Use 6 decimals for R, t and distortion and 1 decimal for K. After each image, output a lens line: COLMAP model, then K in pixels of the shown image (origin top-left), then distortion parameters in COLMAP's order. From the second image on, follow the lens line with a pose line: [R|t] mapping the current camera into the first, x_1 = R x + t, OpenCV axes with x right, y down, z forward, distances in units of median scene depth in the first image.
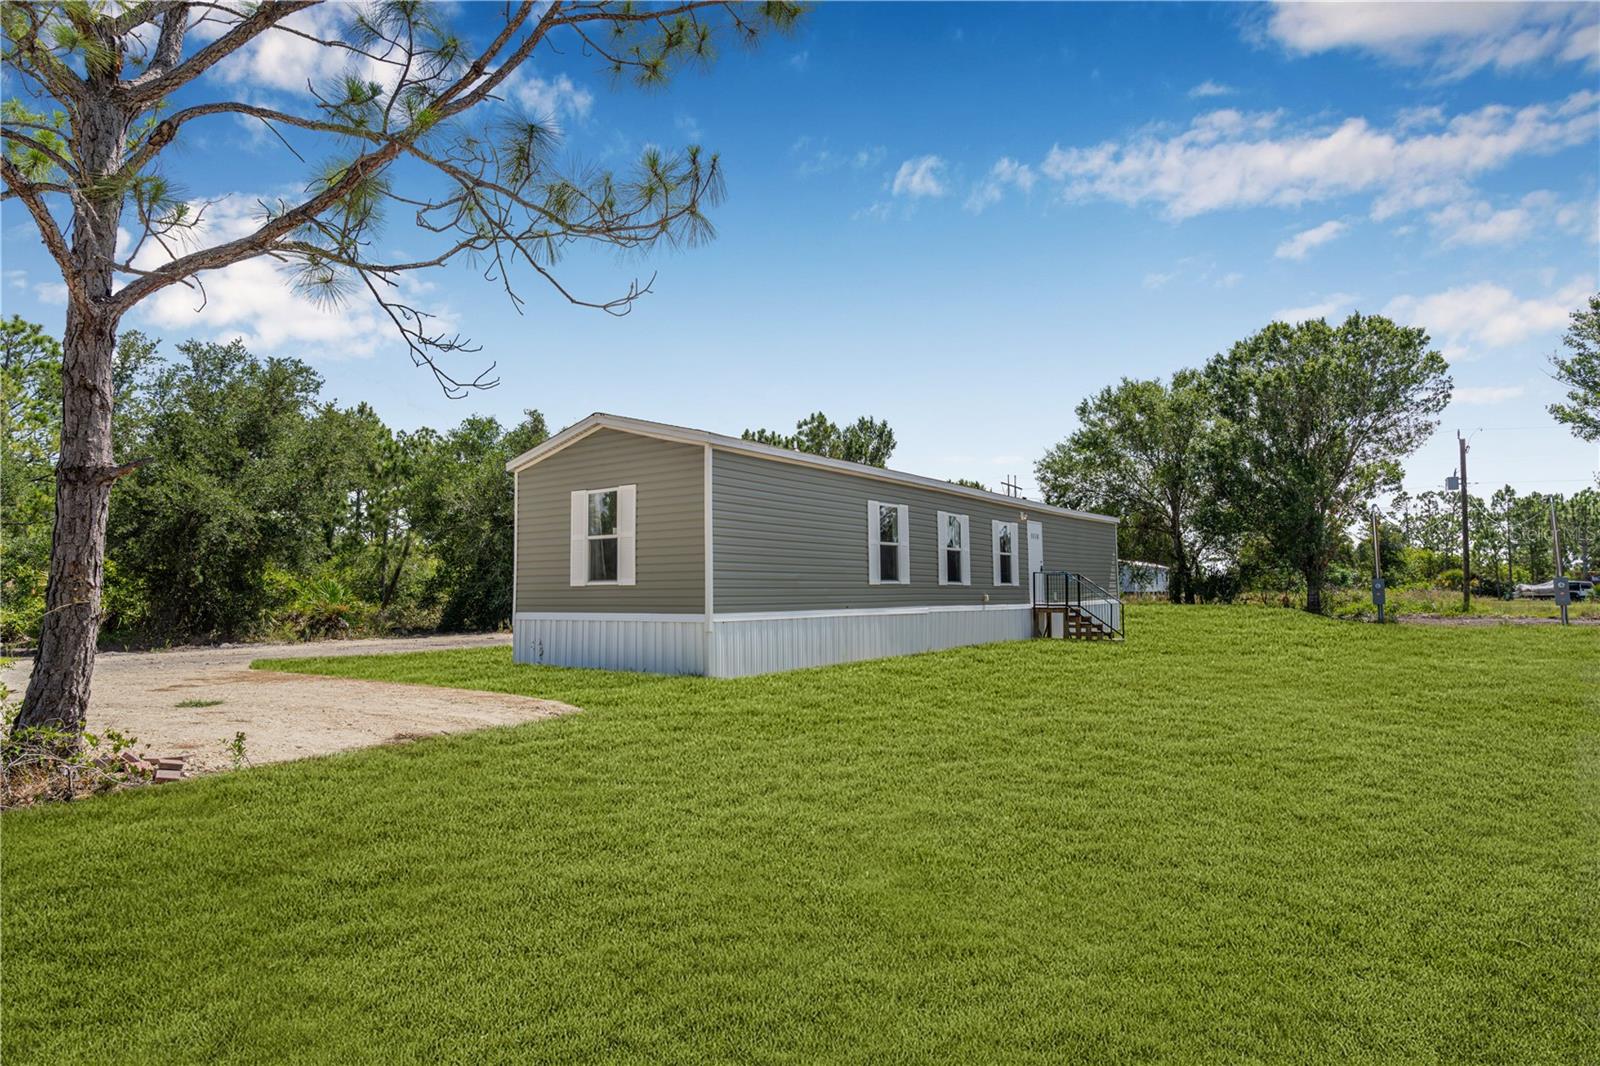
lens RADIAL K [[729.1, 0, 839.2], [0, 729.1, 565.1], [0, 0, 1]] dist [-0.006391, 0.001928]
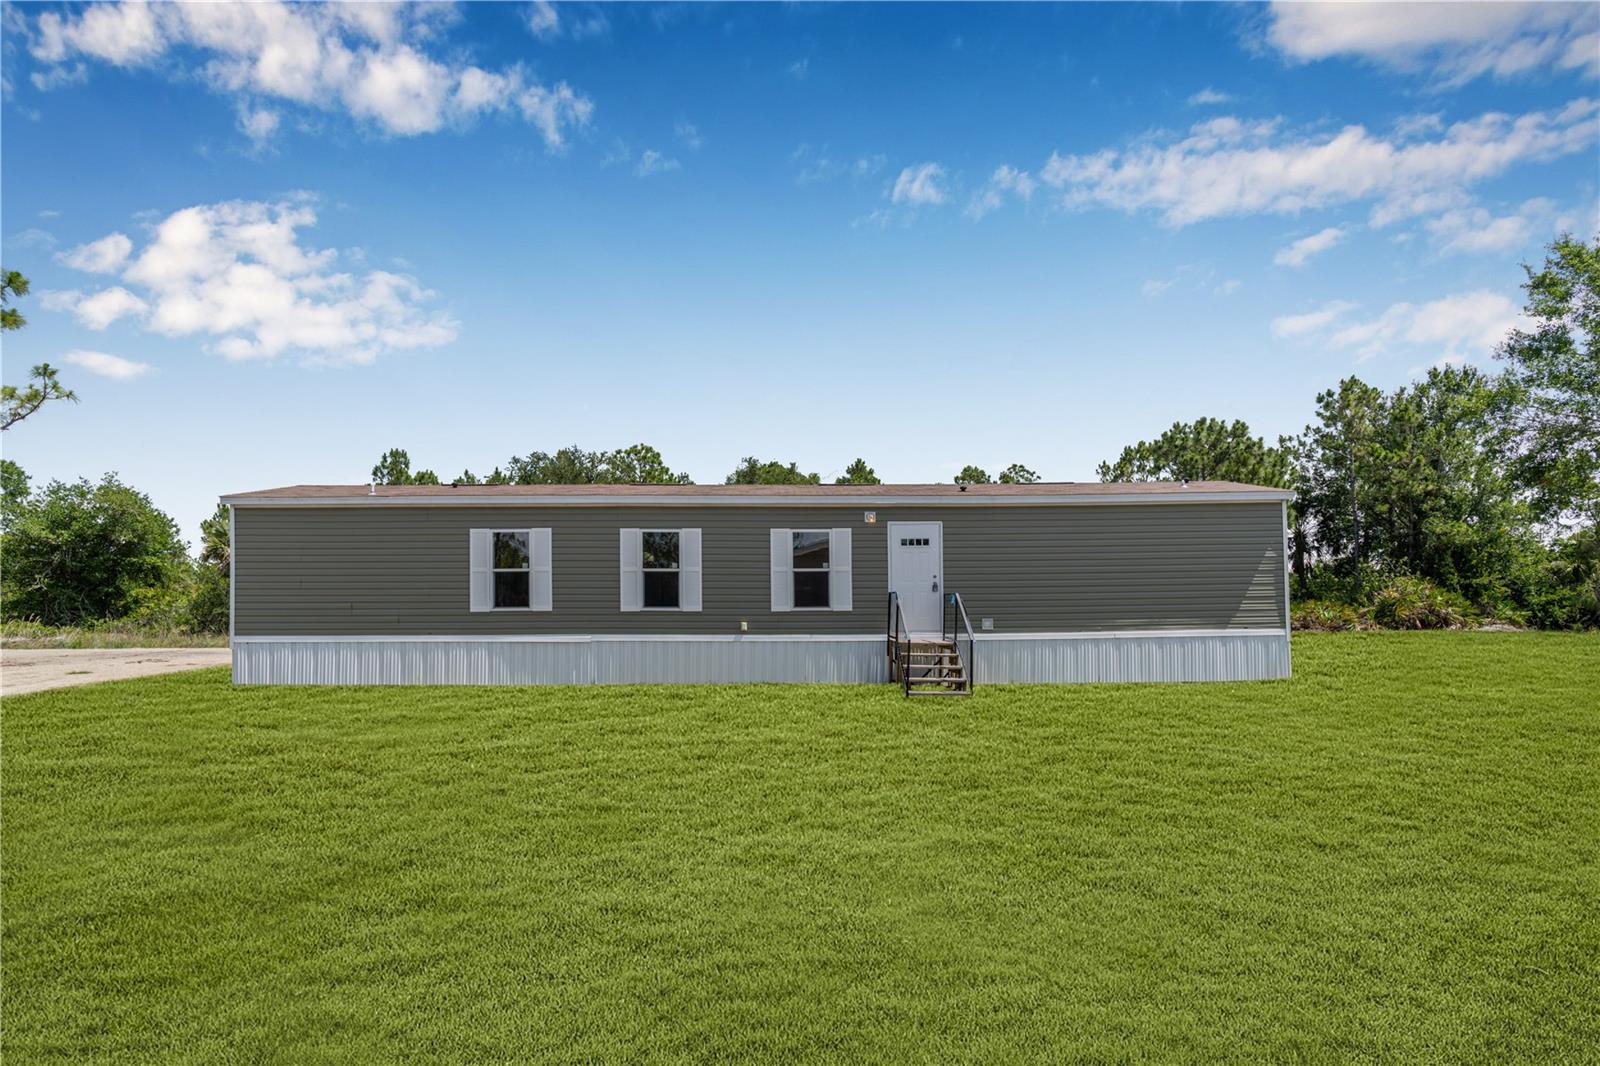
lens RADIAL K [[732.6, 0, 807.2], [0, 732.6, 539.5], [0, 0, 1]] dist [-0.006980, 0.002270]
pose [[1.000000, 0.000028, -0.000377, -0.074523], [-0.000028, 1.000000, -0.000429, -0.075453], [0.000377, 0.000429, 1.000000, -0.011687]]
